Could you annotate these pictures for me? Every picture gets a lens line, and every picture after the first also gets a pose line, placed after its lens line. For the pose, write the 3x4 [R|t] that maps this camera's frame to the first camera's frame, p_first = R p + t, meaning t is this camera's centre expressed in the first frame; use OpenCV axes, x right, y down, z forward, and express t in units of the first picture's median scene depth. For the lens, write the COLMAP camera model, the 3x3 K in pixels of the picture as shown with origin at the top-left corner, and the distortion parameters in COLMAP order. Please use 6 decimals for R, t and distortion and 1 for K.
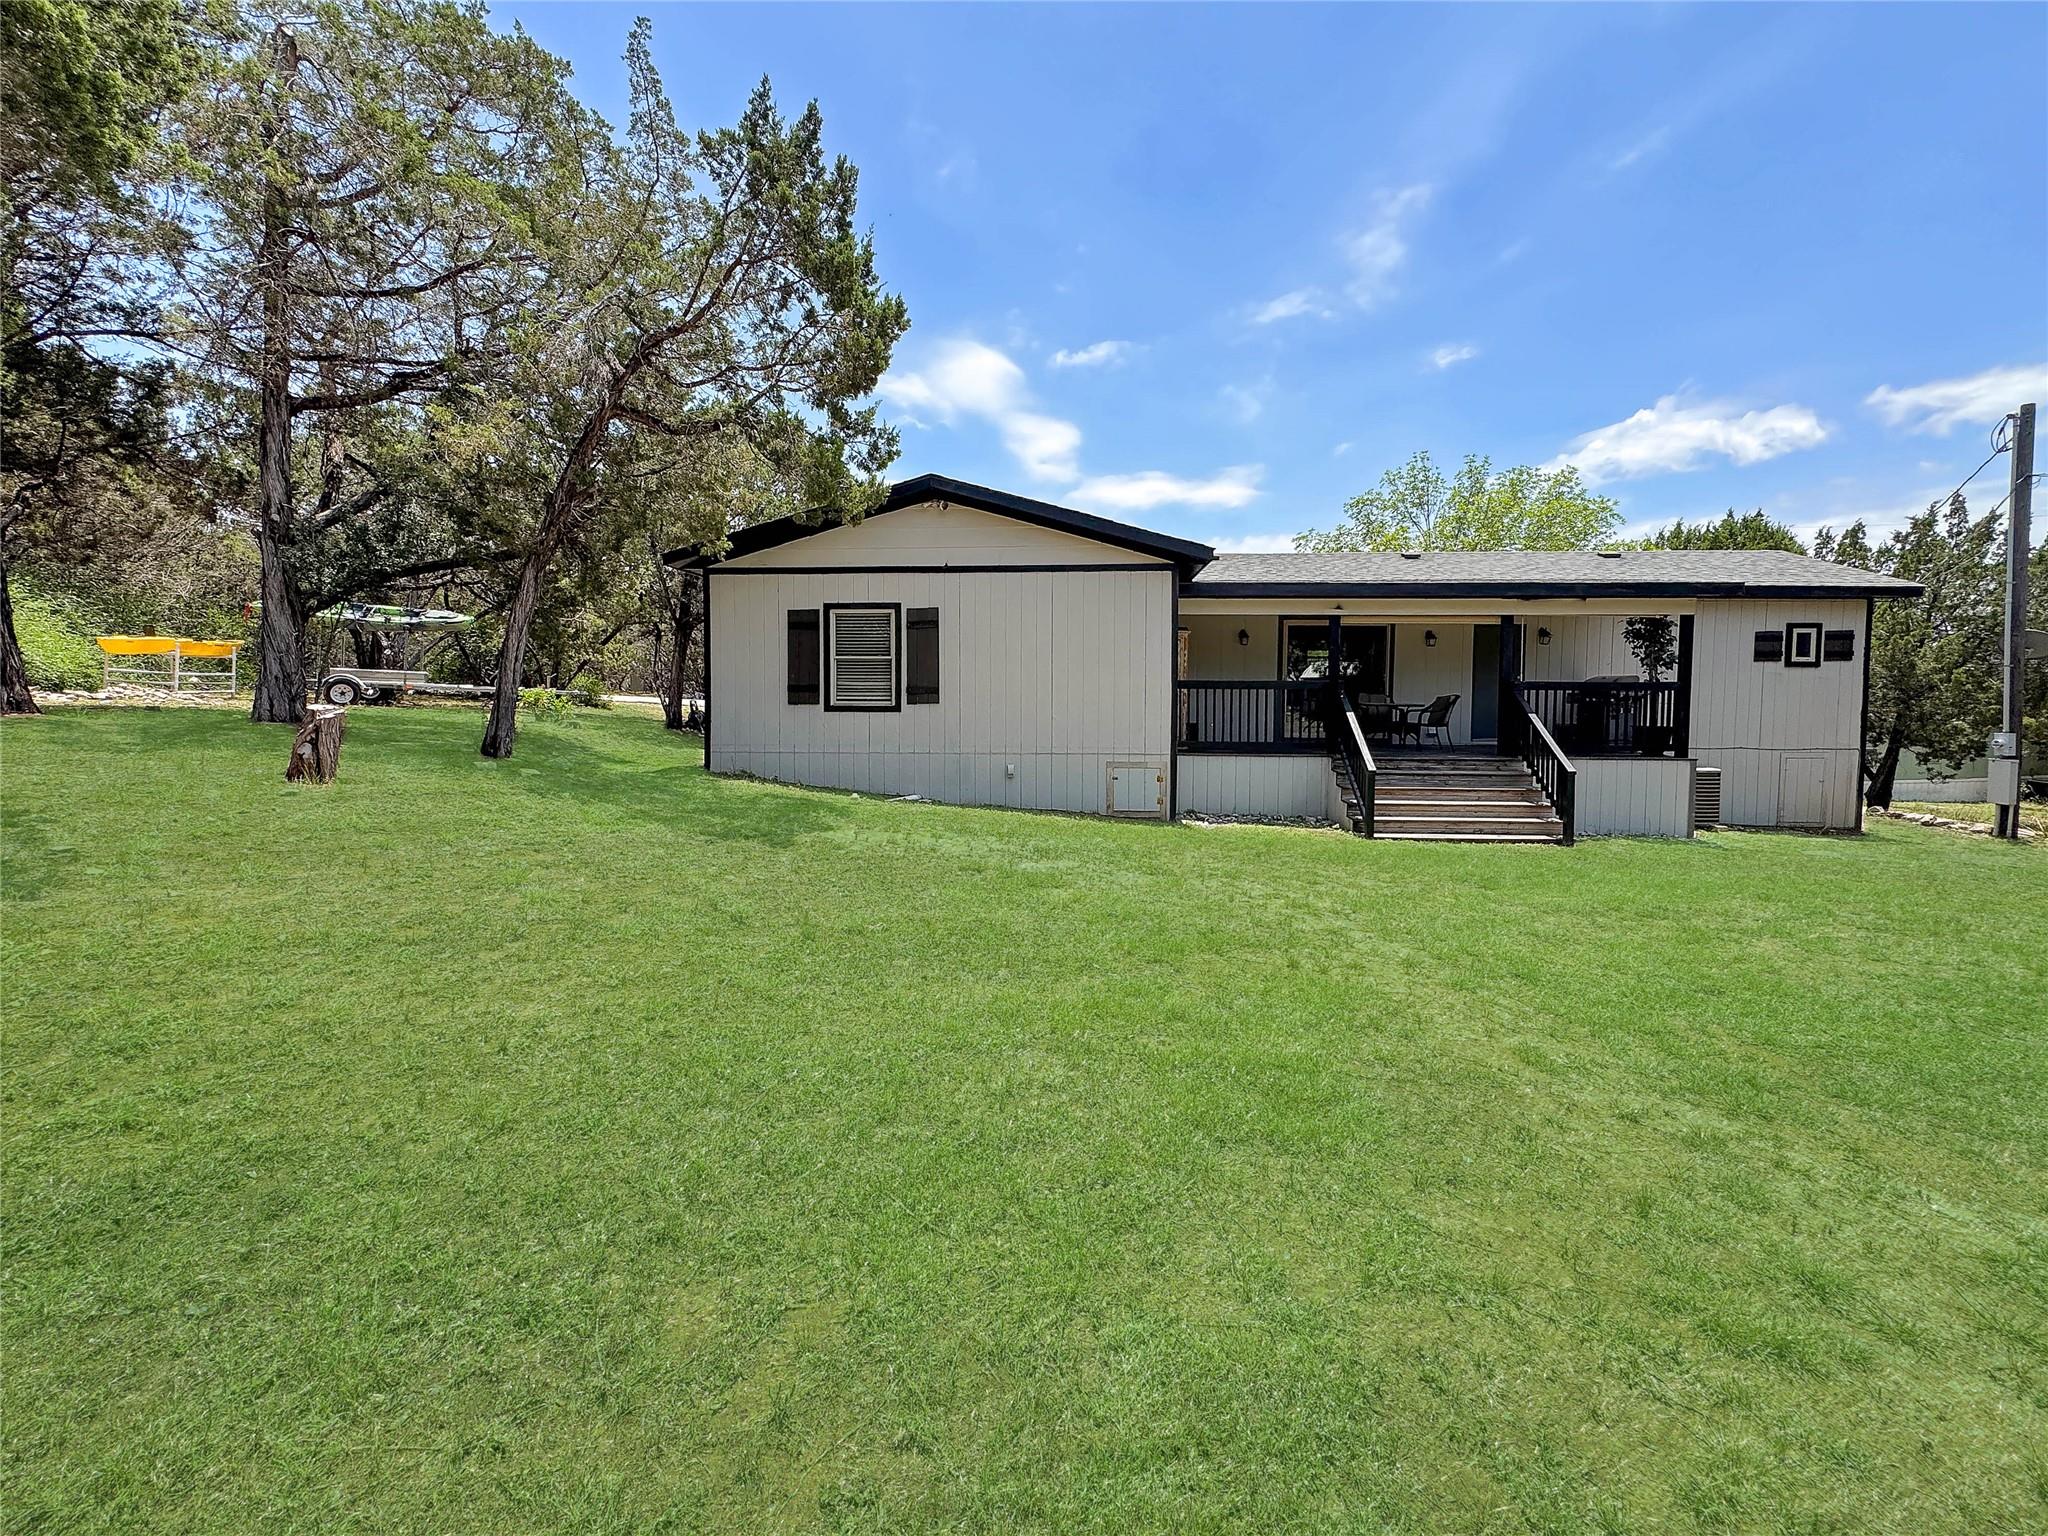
lens RADIAL K [[814.5, 0, 1023.1], [0, 814.5, 701.6], [0, 0, 1]] dist [-0.000370, 0.000055]
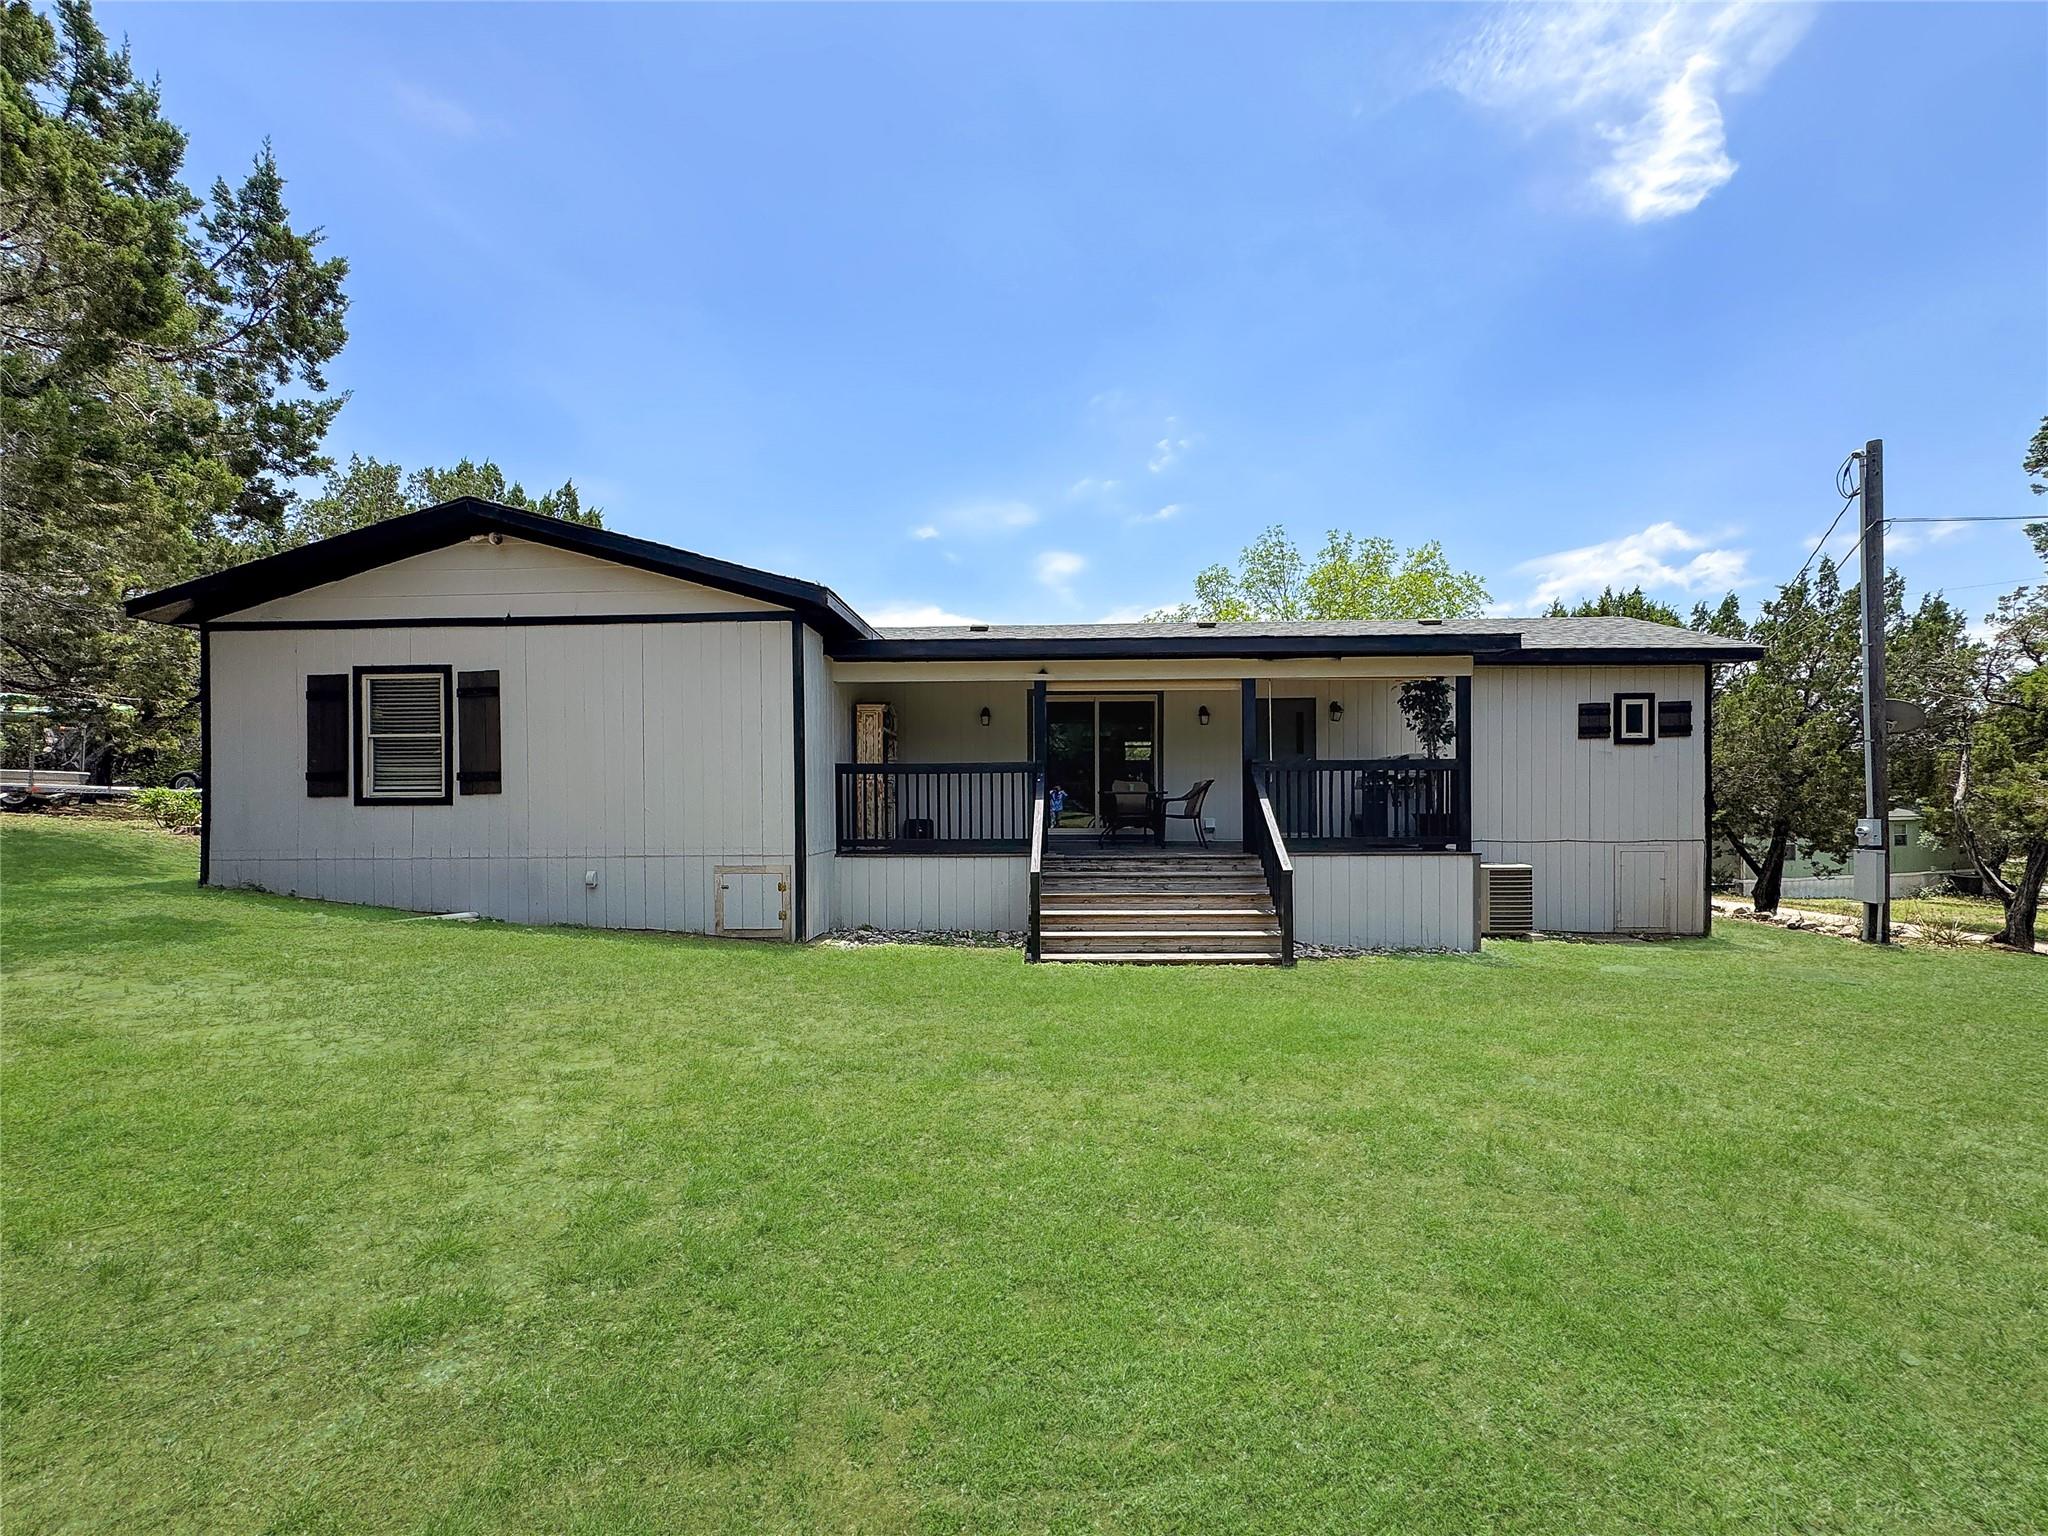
lens RADIAL K [[808.0, 0, 1028.1], [0, 808.0, 780.6], [0, 0, 1]] dist [-0.000742, -0.000214]
pose [[0.999596, -0.010767, 0.026315, 0.345358], [0.011744, 0.999236, -0.037283, 0.022276], [-0.025894, 0.037577, 0.998958, 0.198898]]
